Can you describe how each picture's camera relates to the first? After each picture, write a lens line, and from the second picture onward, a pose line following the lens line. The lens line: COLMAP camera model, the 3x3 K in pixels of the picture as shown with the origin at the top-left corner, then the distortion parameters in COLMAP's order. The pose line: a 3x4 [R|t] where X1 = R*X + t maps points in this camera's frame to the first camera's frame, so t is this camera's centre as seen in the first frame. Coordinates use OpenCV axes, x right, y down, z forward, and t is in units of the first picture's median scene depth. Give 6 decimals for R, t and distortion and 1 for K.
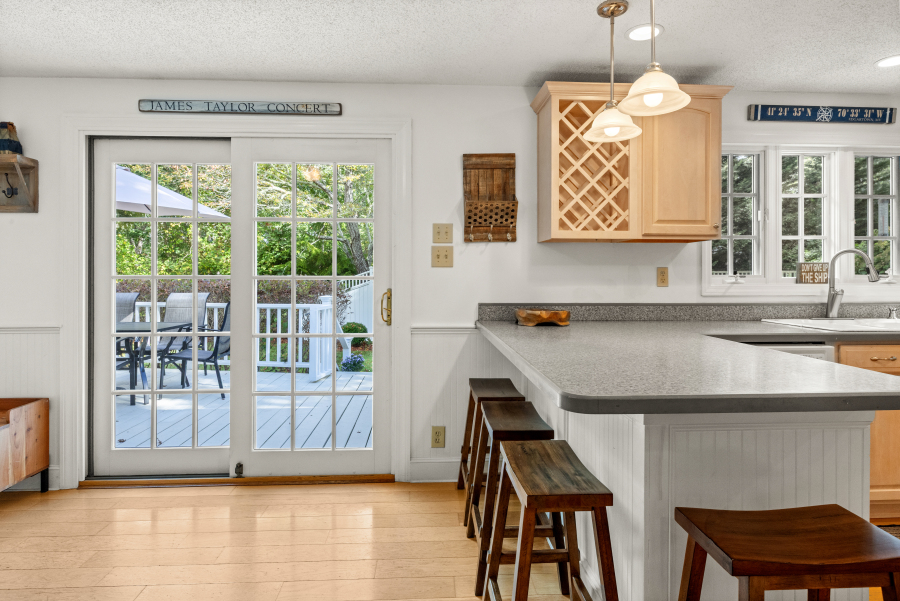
lens RADIAL K [[493.9, 0, 447.3], [0, 493.9, 275.2], [0, 0, 1]] dist [-0.002129, -0.001314]
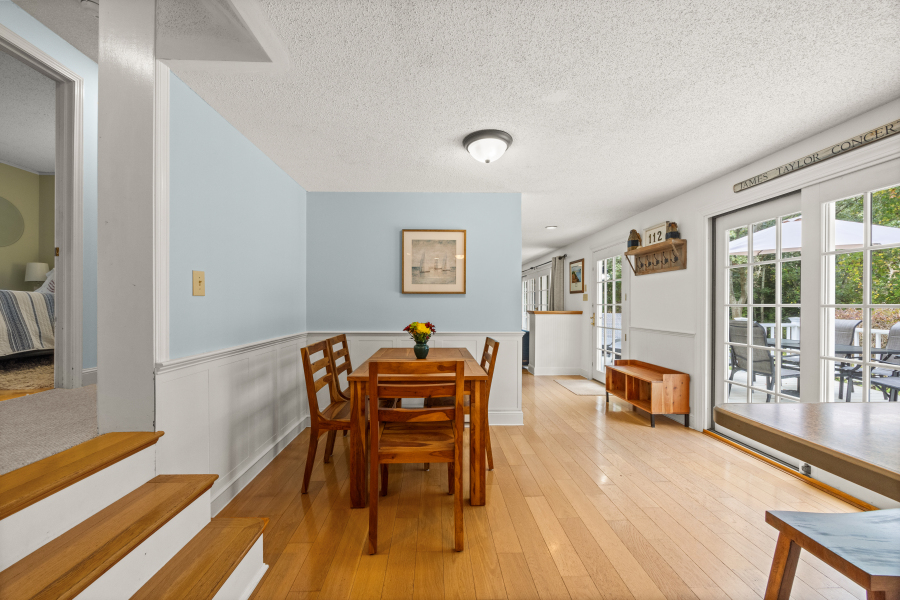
lens RADIAL K [[352.3, 0, 443.7], [0, 352.3, 306.5], [0, 0, 1]] dist [-0.000092, 0.001152]
pose [[-0.027737, 0.004775, -0.999604, 0.445137], [-0.000114, 0.999989, 0.004780, 0.002251], [0.999615, 0.000246, -0.027736, 0.156481]]
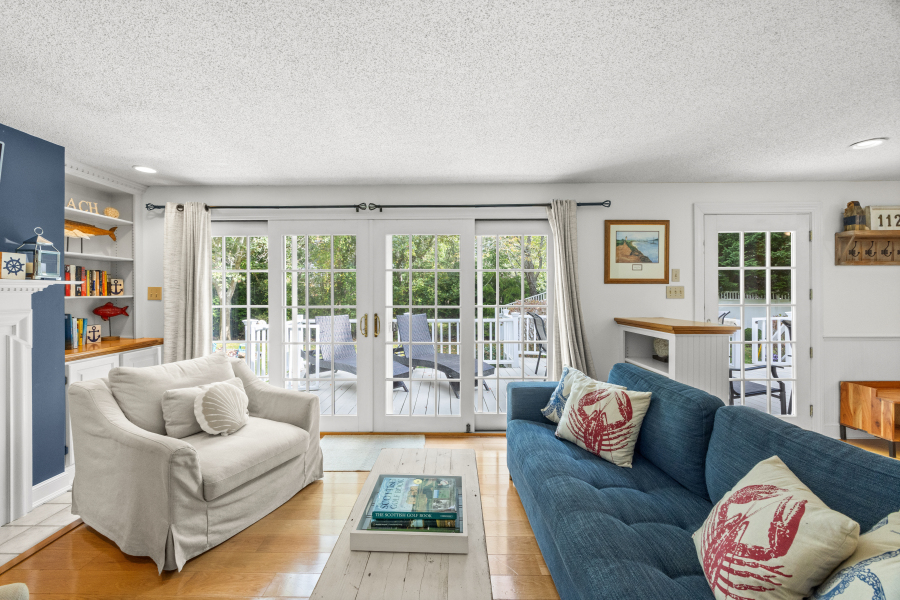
lens RADIAL K [[280.9, 0, 460.1], [0, 280.9, 301.7], [0, 0, 1]] dist [-0.009245, -0.000127]
pose [[0.997388, -0.006704, -0.071914, -2.200415], [0.005984, 0.999930, -0.010222, -0.007409], [0.071977, 0.009765, 0.997358, -0.004236]]
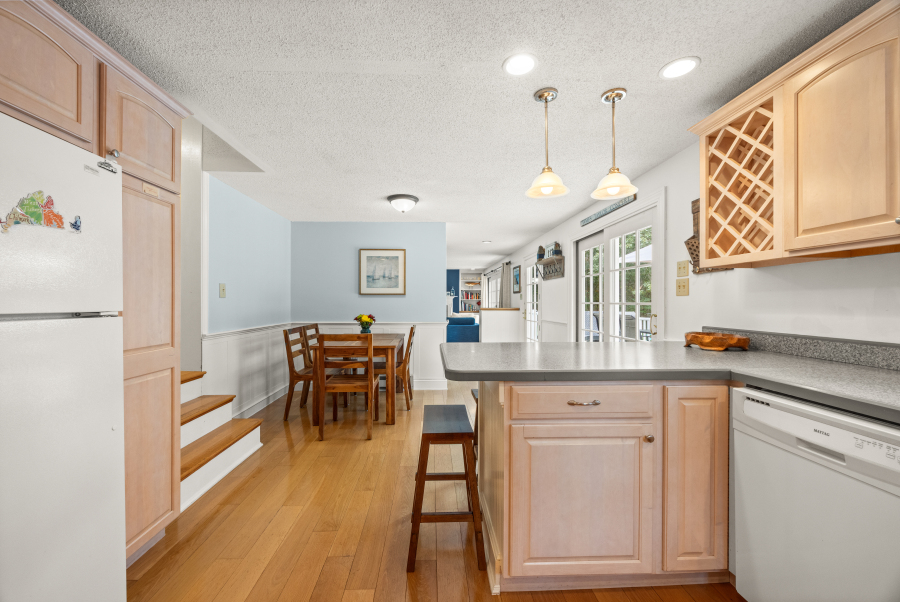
lens RADIAL K [[352.3, 0, 443.5], [0, 352.3, 303.4], [0, 0, 1]] dist [-0.000092, 0.001152]
pose [[-0.020823, 0.002380, -0.999780, 0.917012], [0.000633, 0.999997, 0.002368, 0.001011], [0.999783, -0.000584, -0.020825, 0.414982]]
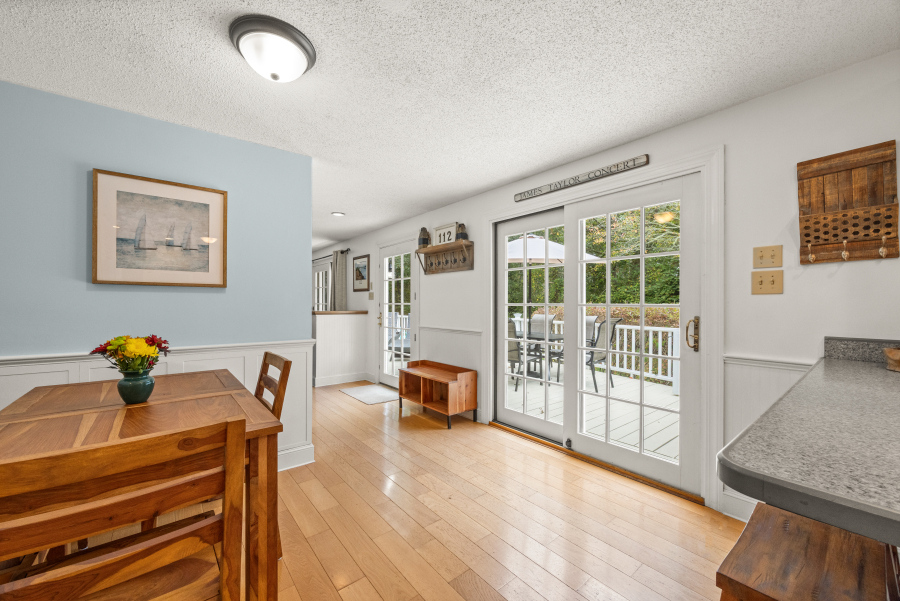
lens RADIAL K [[352.3, 0, 444.6], [0, 352.3, 302.8], [0, 0, 1]] dist [-0.000092, 0.001152]
pose [[0.578077, -0.002256, -0.815979, 0.180738], [-0.000413, 0.999995, -0.003058, 0.001711], [0.815982, 0.002105, 0.578073, 0.140014]]
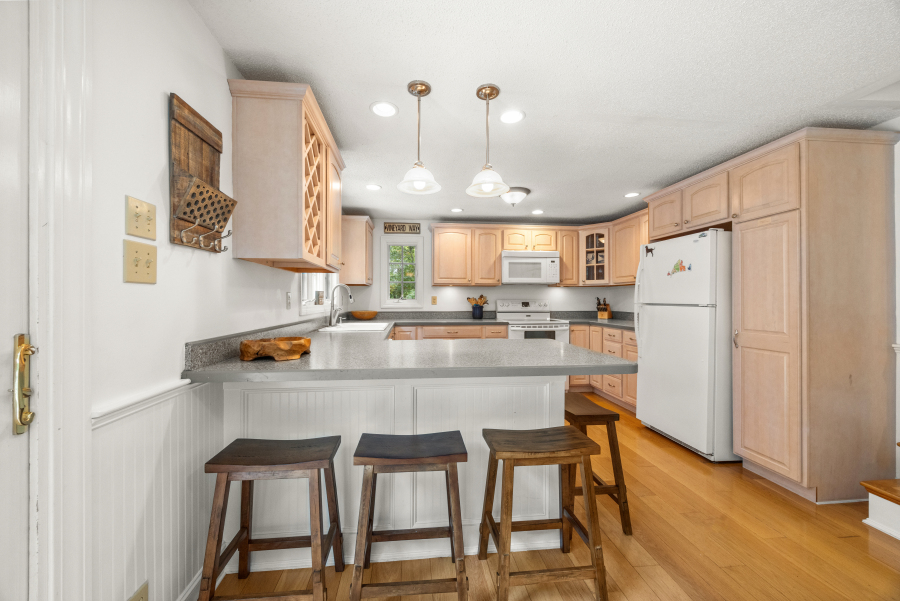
lens RADIAL K [[352.3, 0, 447.6], [0, 352.3, 299.7], [0, 0, 1]] dist [-0.000092, 0.001152]
pose [[-0.052986, -0.002063, 0.998593, -0.409160], [-0.001736, 0.999997, 0.001974, -0.000894], [-0.998594, -0.001629, -0.052990, 0.704843]]
